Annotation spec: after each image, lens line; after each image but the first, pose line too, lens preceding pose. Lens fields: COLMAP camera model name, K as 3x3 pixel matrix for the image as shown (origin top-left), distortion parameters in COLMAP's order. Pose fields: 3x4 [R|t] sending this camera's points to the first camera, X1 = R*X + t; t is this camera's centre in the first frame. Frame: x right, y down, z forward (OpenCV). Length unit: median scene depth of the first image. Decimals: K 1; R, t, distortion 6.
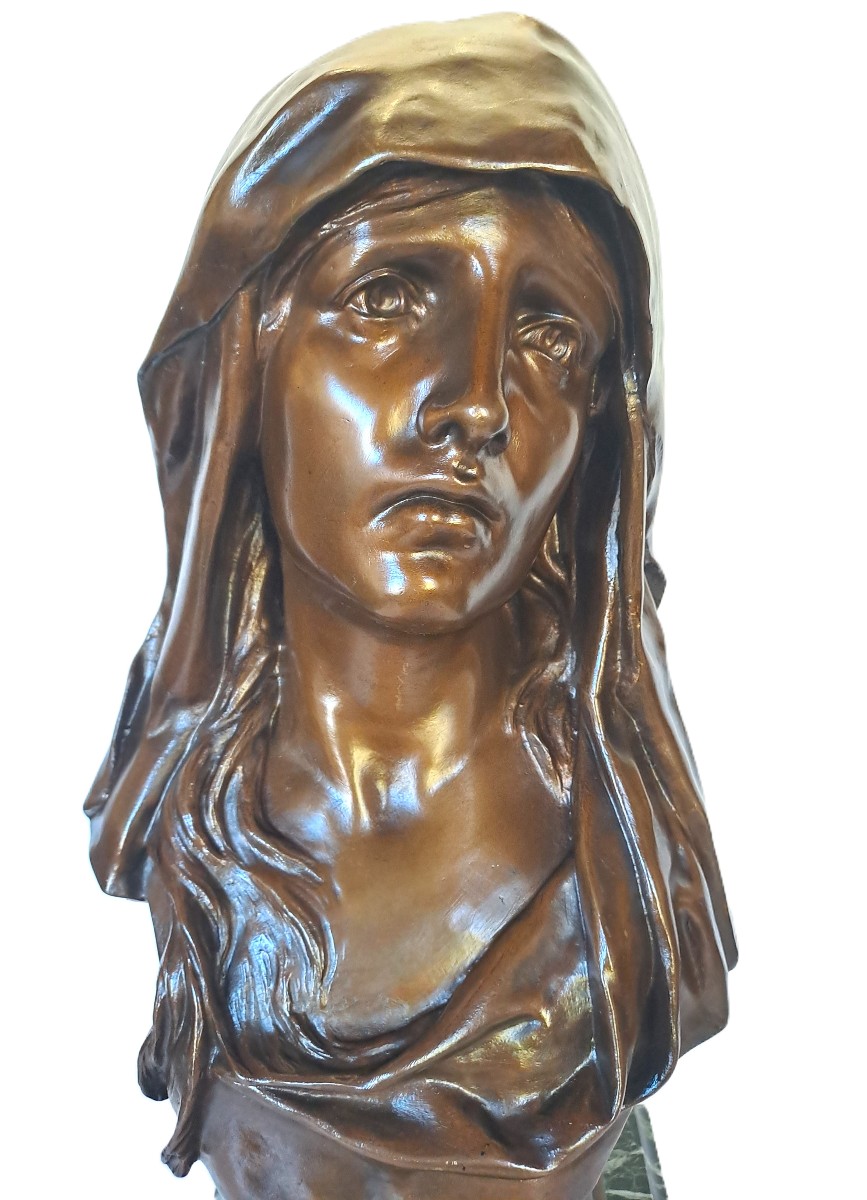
lens RADIAL K [[920.4, 0, 456.2], [0, 920.4, 583.9], [0, 0, 1]] dist [0.027576, -0.041212]
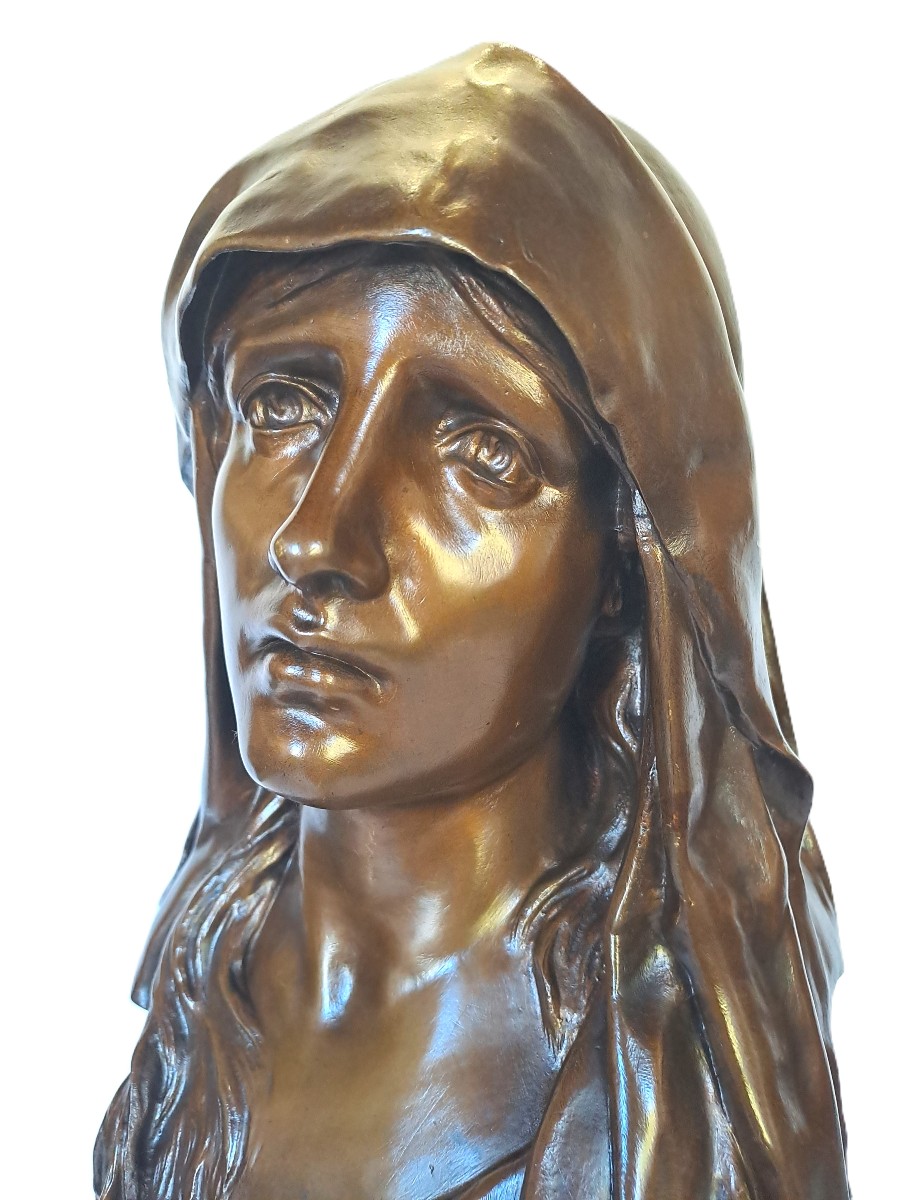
lens RADIAL K [[907.0, 0, 435.7], [0, 907.0, 584.8], [0, 0, 1]] dist [0.018329, -0.037236]
pose [[0.834201, 0.069856, -0.547019, 0.443452], [-0.107449, 0.993523, -0.036983, -0.114646], [0.540892, 0.089628, 0.836303, 0.342735]]
